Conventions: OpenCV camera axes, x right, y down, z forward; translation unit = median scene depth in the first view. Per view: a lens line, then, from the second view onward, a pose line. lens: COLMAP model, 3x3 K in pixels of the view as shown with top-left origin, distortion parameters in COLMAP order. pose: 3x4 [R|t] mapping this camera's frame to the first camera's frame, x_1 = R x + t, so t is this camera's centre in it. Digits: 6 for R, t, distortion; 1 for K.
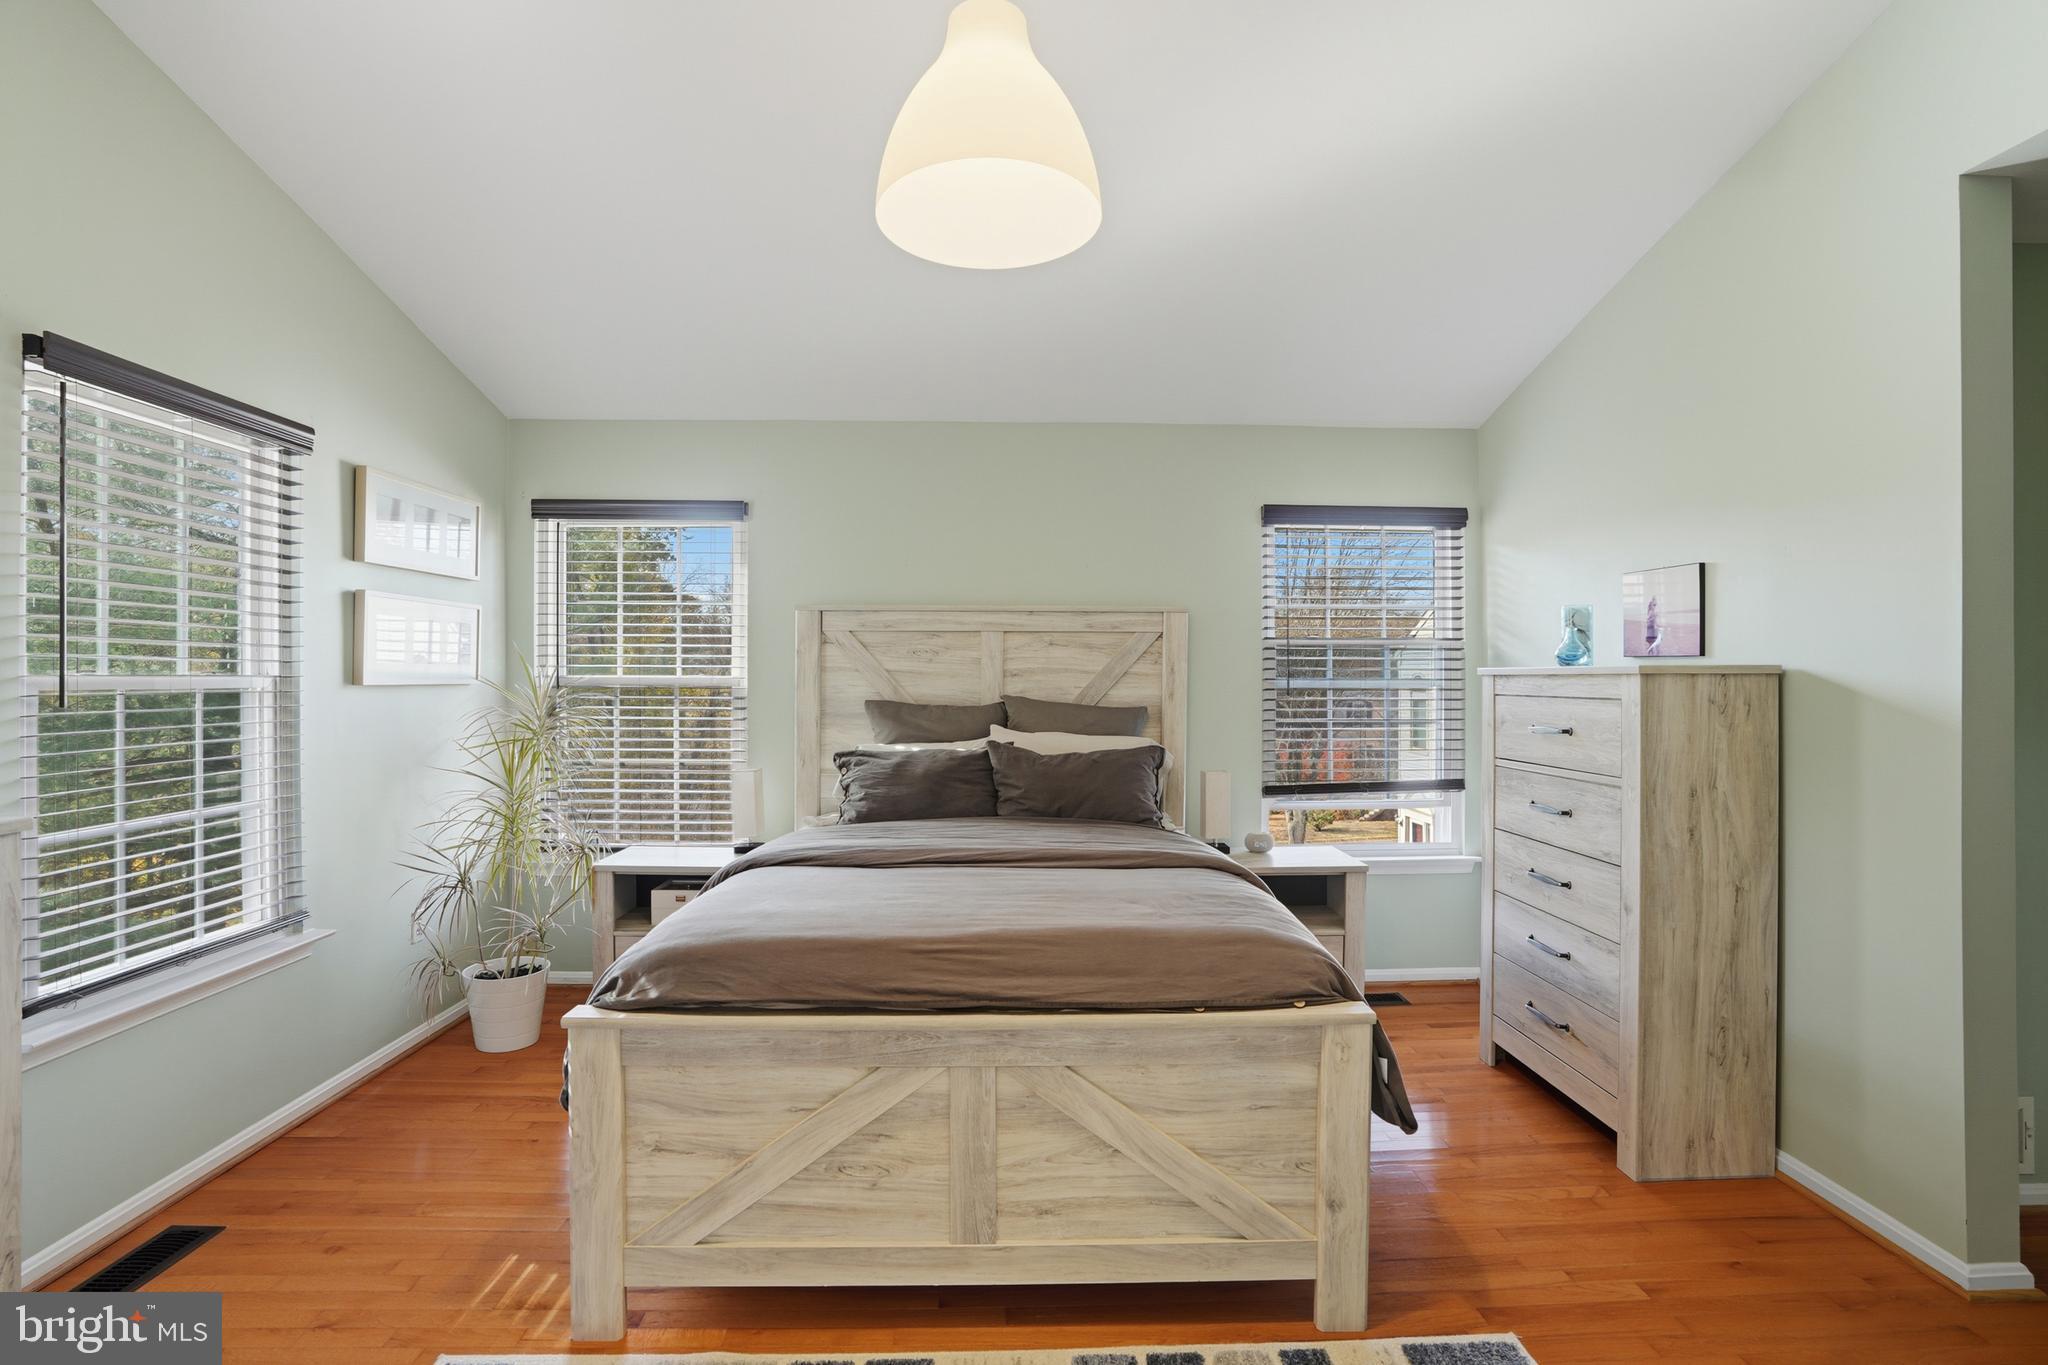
lens RADIAL K [[958.1, 0, 1023.5], [0, 958.1, 670.3], [0, 0, 1]] dist [-0.056593, 0.017249]
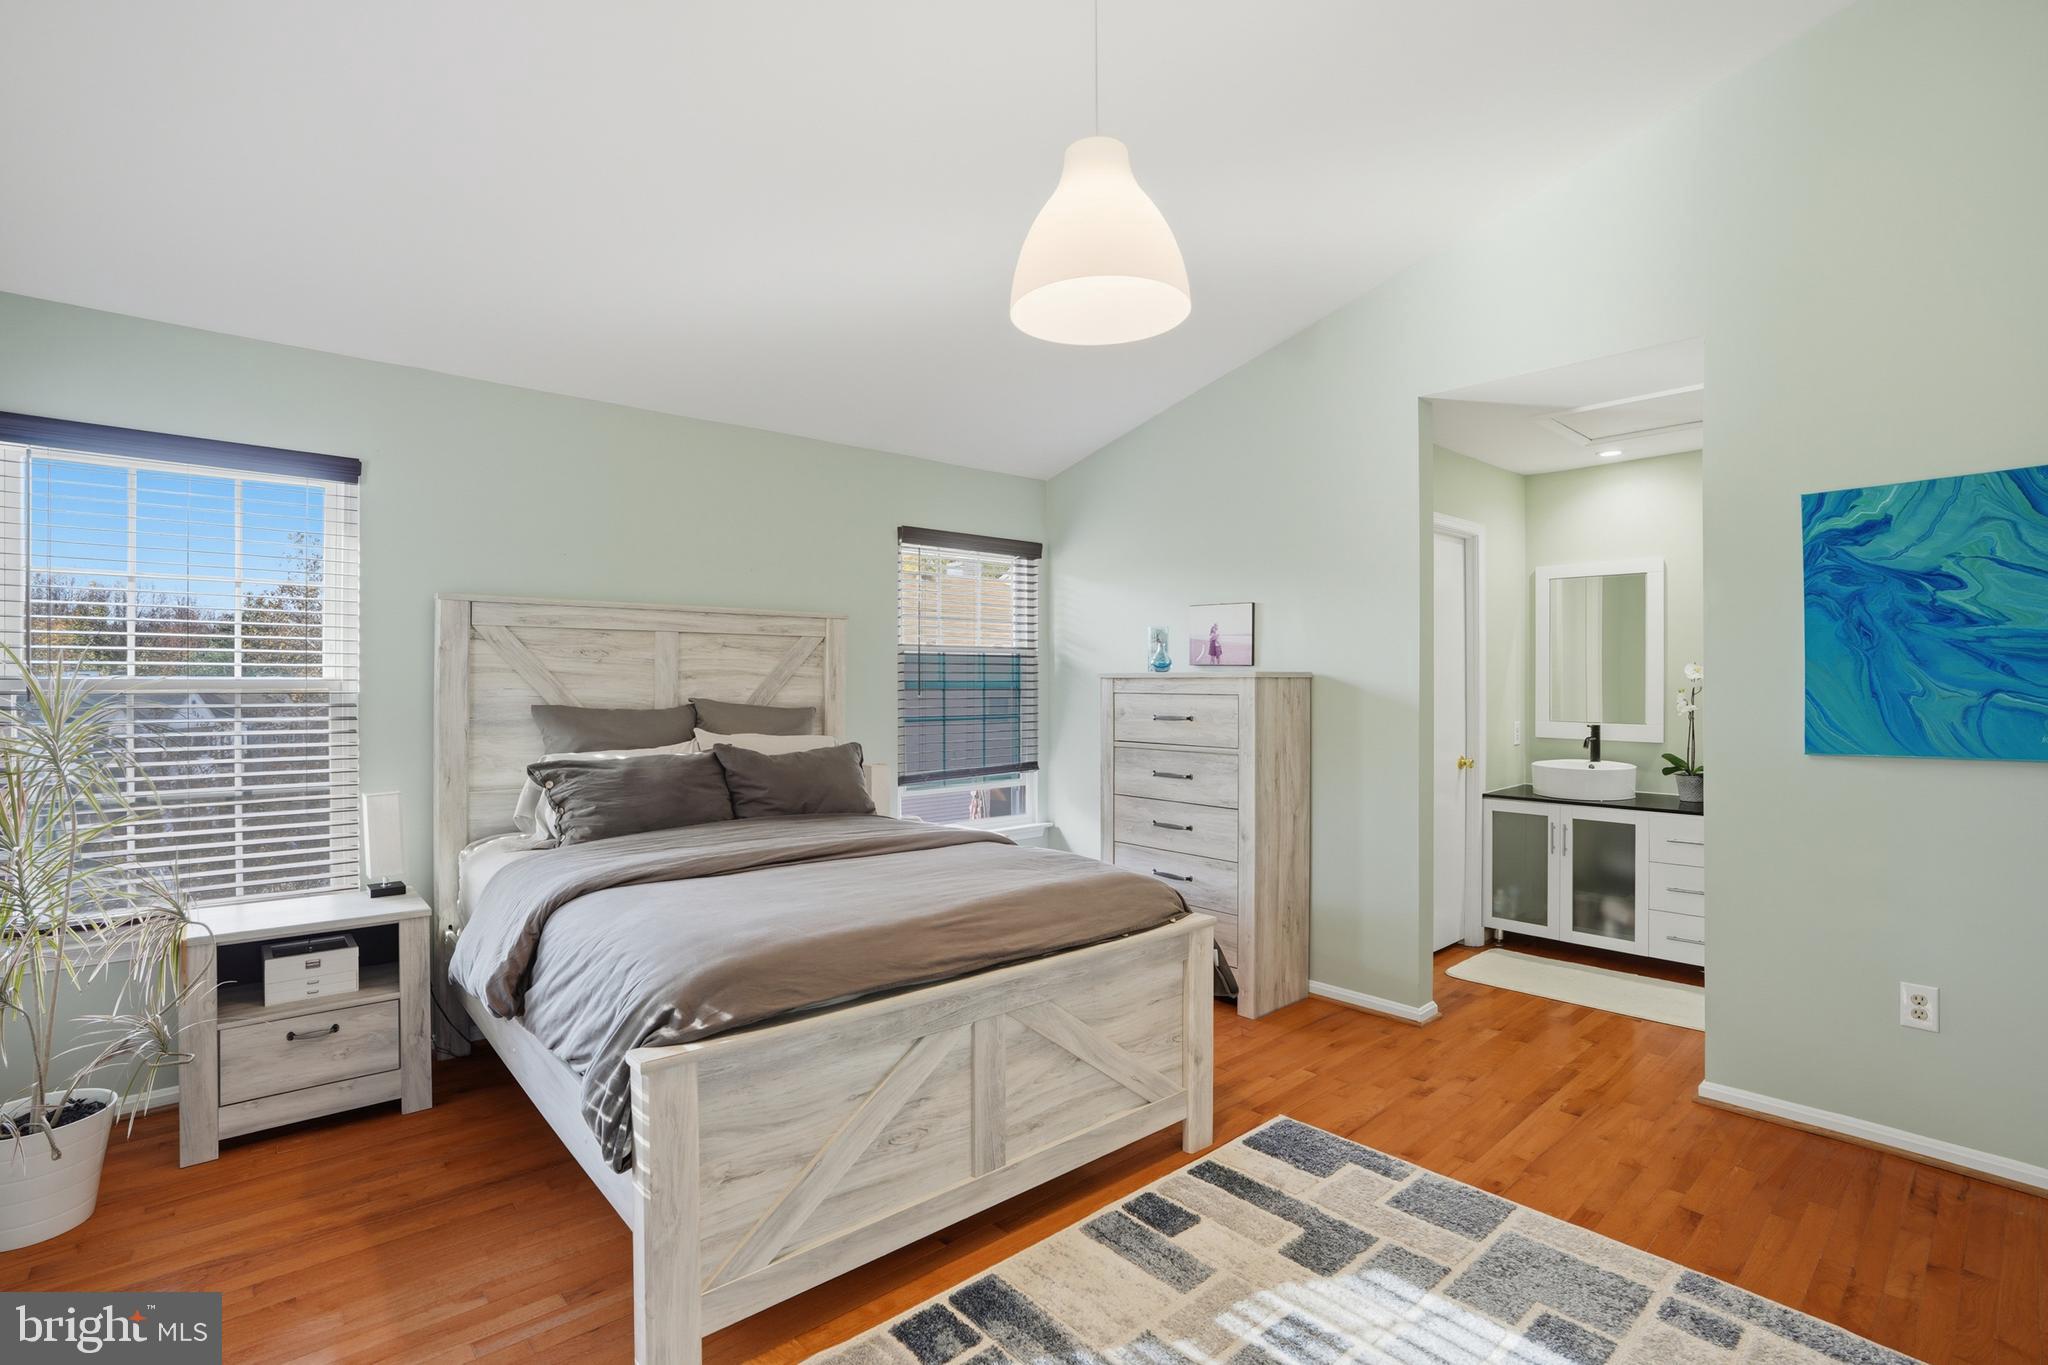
lens RADIAL K [[958.1, 0, 1024.8], [0, 958.1, 686.1], [0, 0, 1]] dist [-0.056593, 0.017249]
pose [[0.771104, -0.003767, 0.636697, -0.527325], [-0.005545, 0.999905, 0.012631, 0.000329], [-0.636685, -0.013271, 0.771010, 0.060870]]
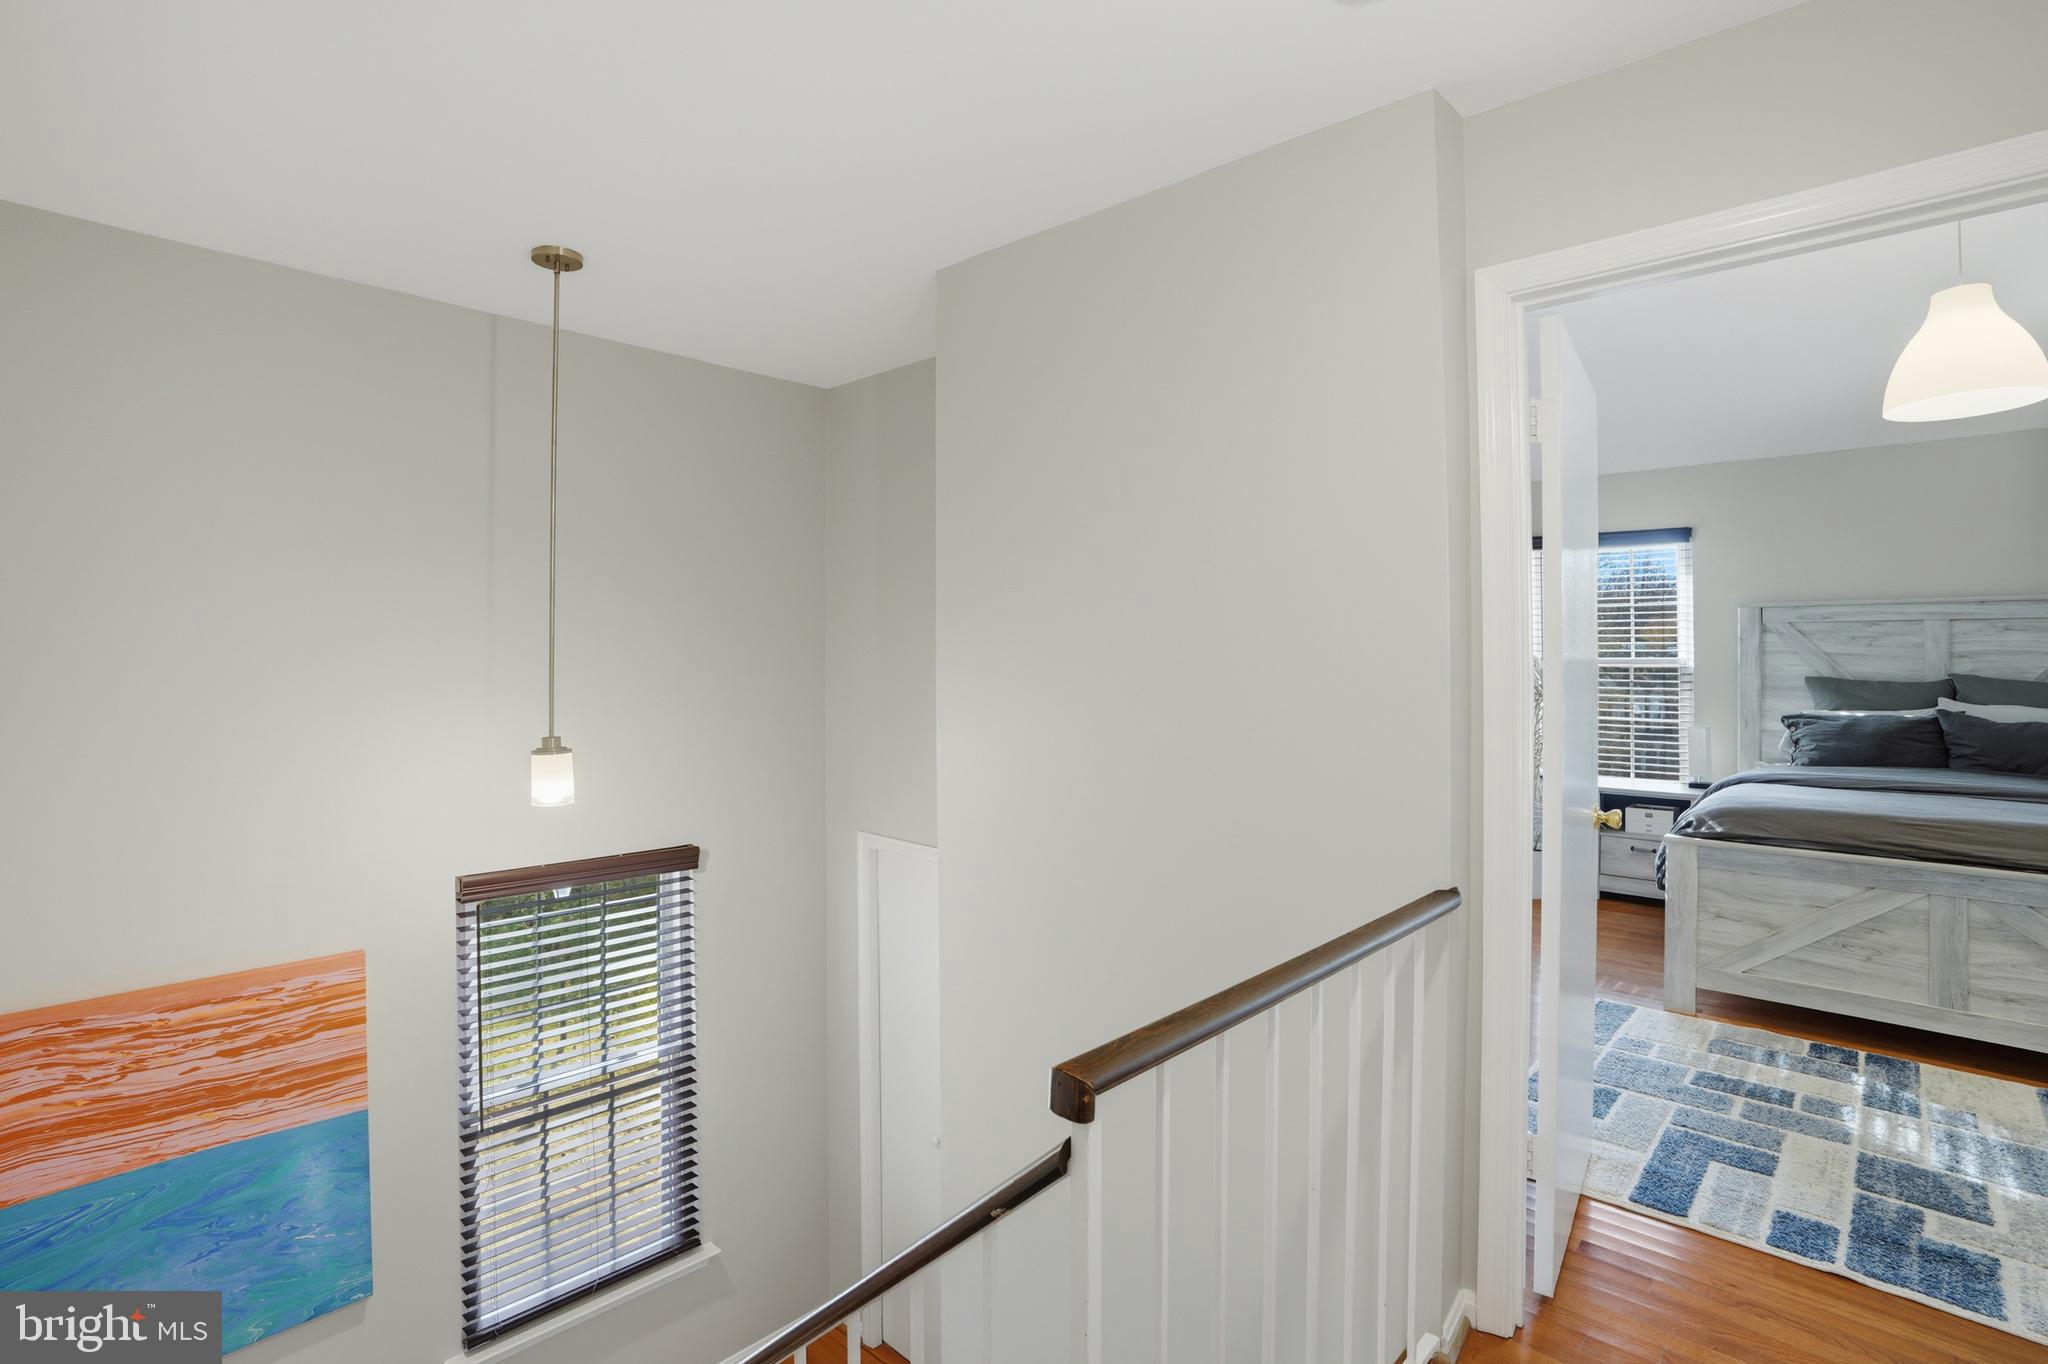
lens RADIAL K [[958.1, 0, 1033.7], [0, 958.1, 649.9], [0, 0, 1]] dist [-0.056593, 0.017249]
pose [[0.713026, -0.008103, -0.701091, -0.044194], [0.006499, 0.999967, -0.004948, -0.006843], [0.701107, -0.001028, 0.713055, -0.859051]]
